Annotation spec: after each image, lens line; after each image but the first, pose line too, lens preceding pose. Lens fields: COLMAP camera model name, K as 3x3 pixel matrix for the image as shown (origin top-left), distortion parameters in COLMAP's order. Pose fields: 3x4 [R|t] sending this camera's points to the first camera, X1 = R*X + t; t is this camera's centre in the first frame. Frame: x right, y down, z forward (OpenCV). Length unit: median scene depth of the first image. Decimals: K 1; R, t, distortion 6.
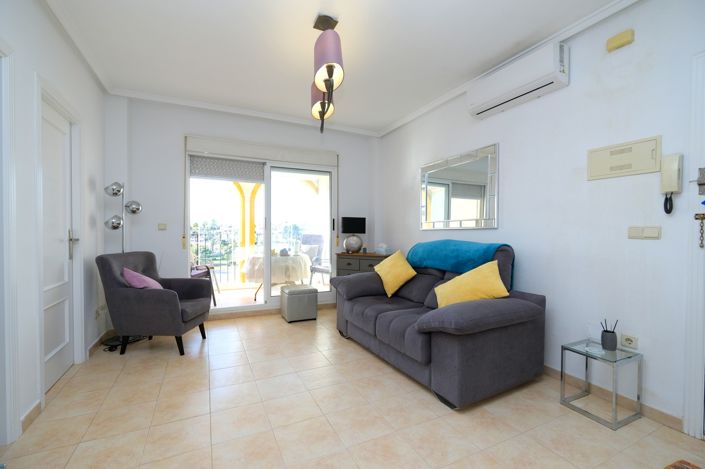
lens RADIAL K [[304.3, 0, 352.5], [0, 304.3, 234.5], [0, 0, 1]] dist [0.000627, -0.000121]
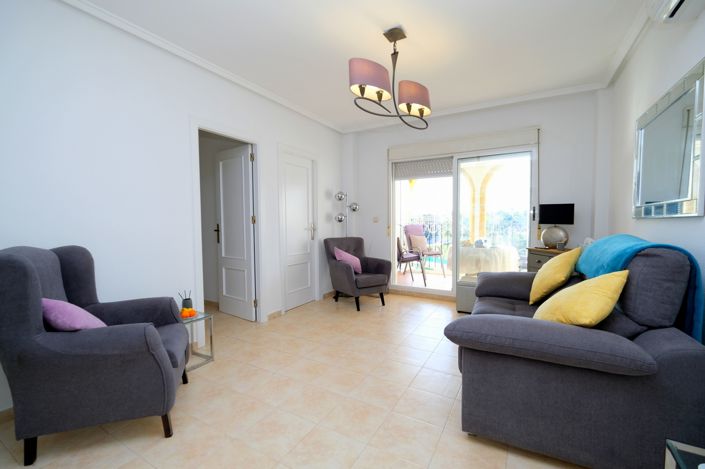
lens RADIAL K [[304.3, 0, 352.5], [0, 304.3, 234.5], [0, 0, 1]] dist [0.000627, -0.000121]
pose [[0.567759, 0.027286, -0.822742, 0.496232], [0.000733, 0.999433, 0.033651, -0.005504], [0.823194, -0.019709, 0.567417, 0.156052]]
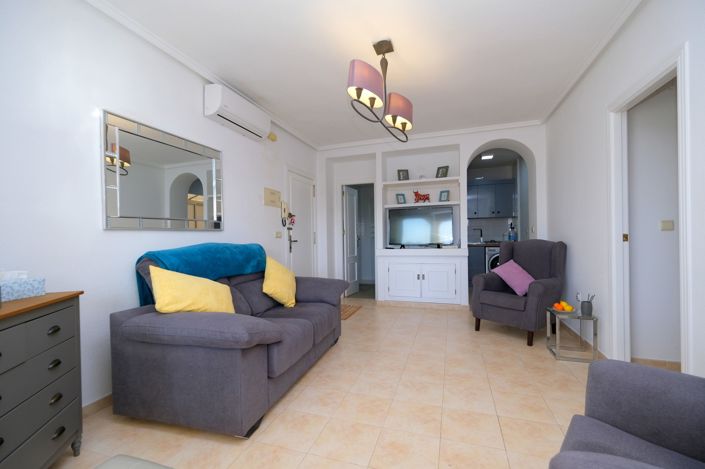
lens RADIAL K [[304.3, 0, 352.5], [0, 304.3, 234.5], [0, 0, 1]] dist [0.000627, -0.000121]
pose [[-0.718384, 0.009726, 0.695579, -0.512813], [0.017857, 0.999831, 0.004462, -0.004449], [-0.695417, 0.015627, -0.718436, 1.242694]]
